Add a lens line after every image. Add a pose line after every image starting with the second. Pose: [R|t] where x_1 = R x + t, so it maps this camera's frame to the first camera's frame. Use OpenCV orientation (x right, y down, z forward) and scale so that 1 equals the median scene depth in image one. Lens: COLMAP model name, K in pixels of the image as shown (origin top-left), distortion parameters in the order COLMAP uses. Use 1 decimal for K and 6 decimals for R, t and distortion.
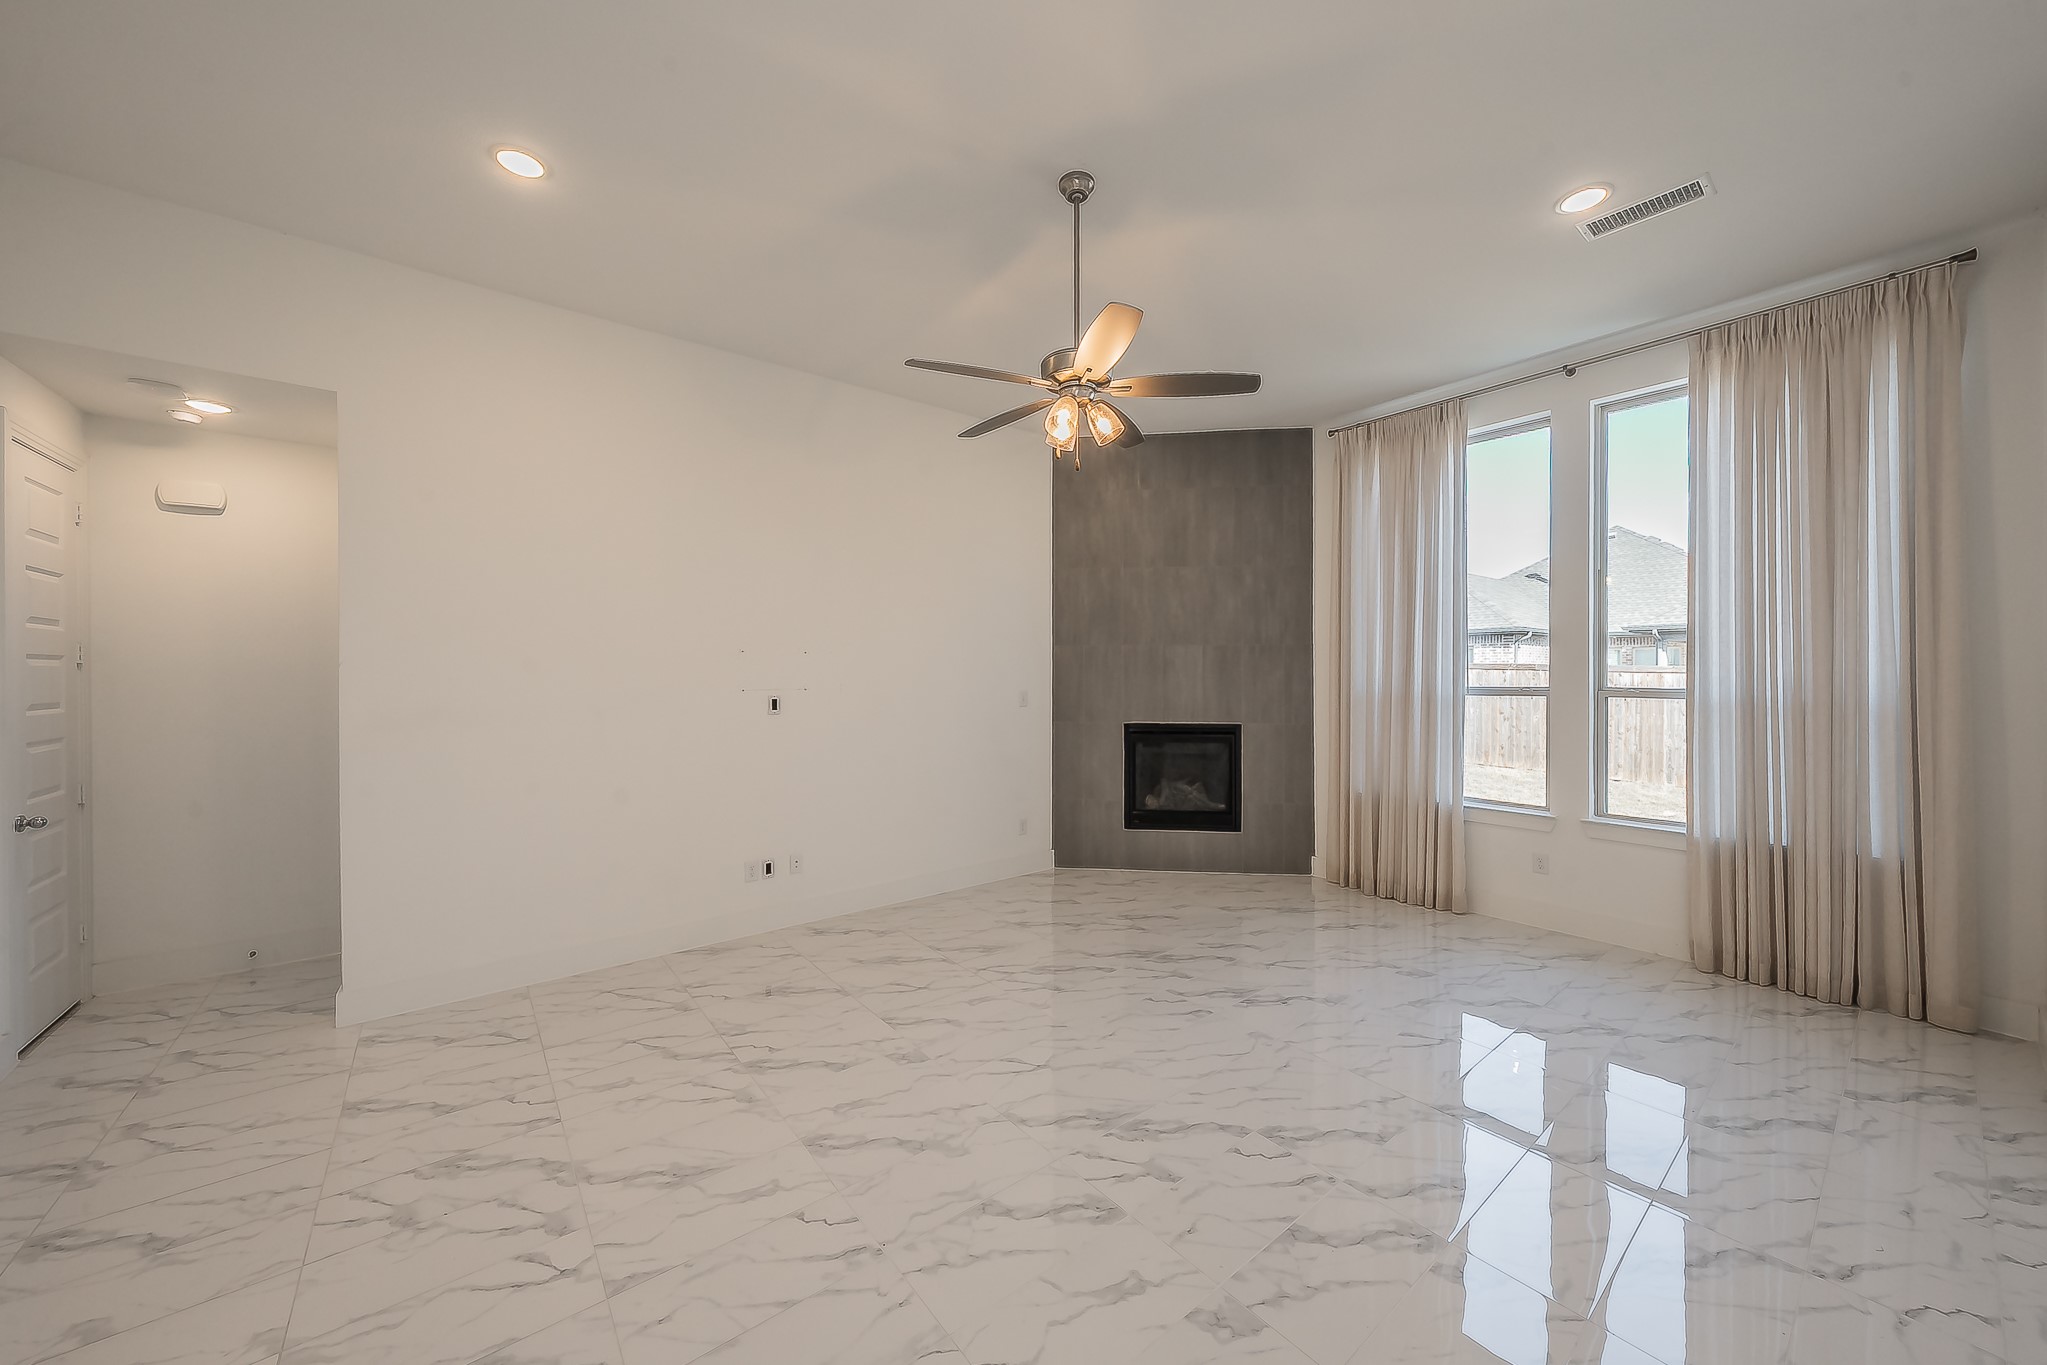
lens RADIAL K [[722.8, 0, 1018.7], [0, 722.8, 676.5], [0, 0, 1]] dist [-0.002320, -0.000213]
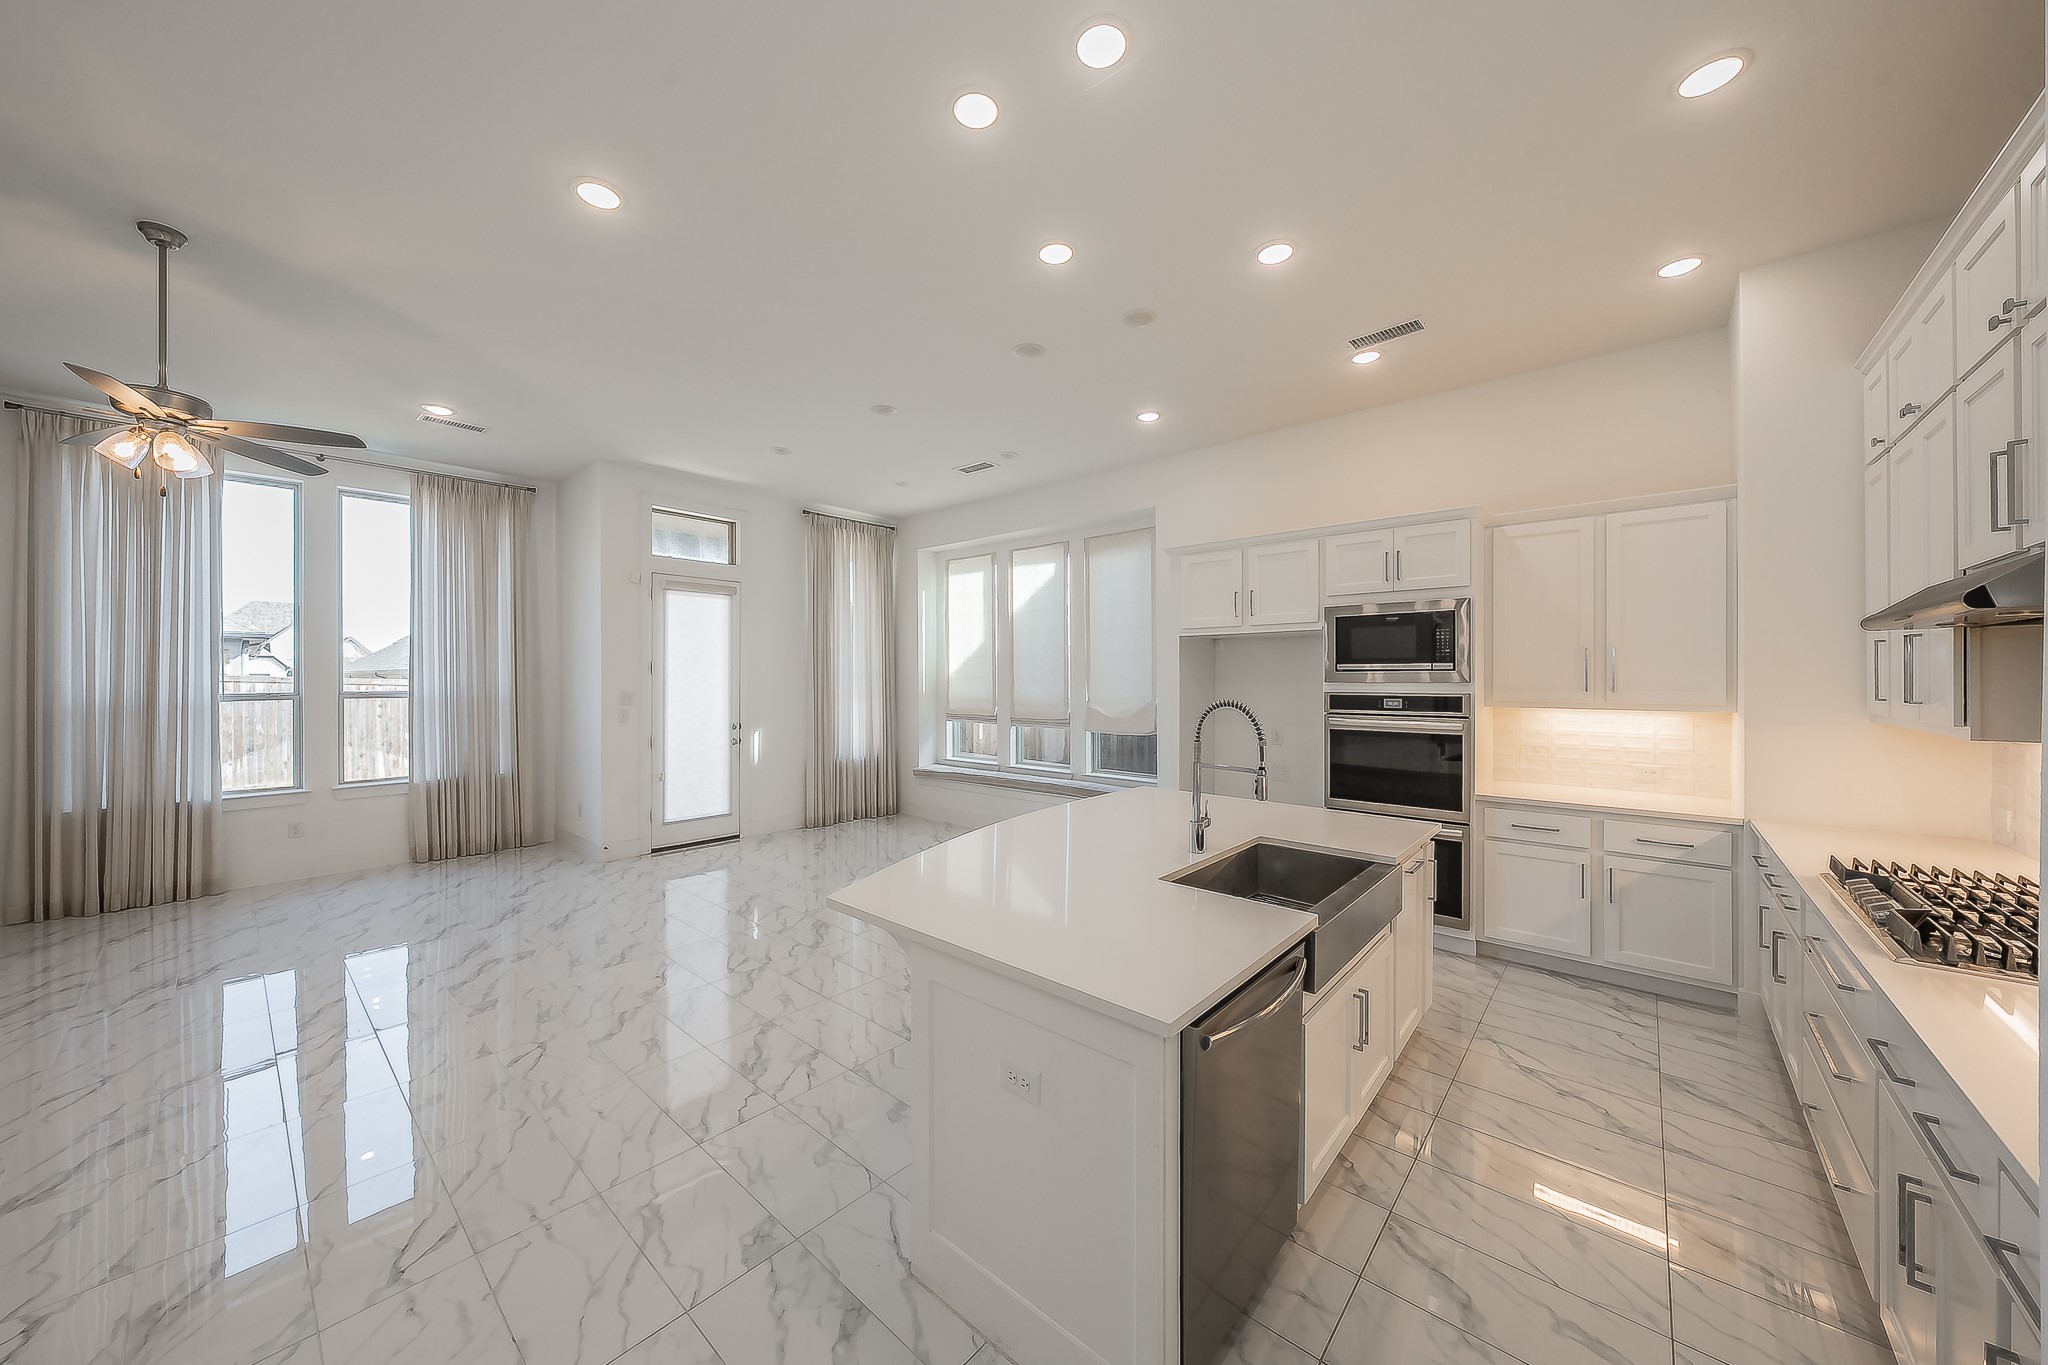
lens RADIAL K [[723.1, 0, 1019.2], [0, 723.1, 676.4], [0, 0, 1]] dist [-0.002320, -0.000213]
pose [[-0.173695, 0.003522, 0.984793, -0.717867], [0.007122, 0.999972, -0.002320, -0.001557], [-0.984774, 0.006611, -0.173715, -0.043889]]
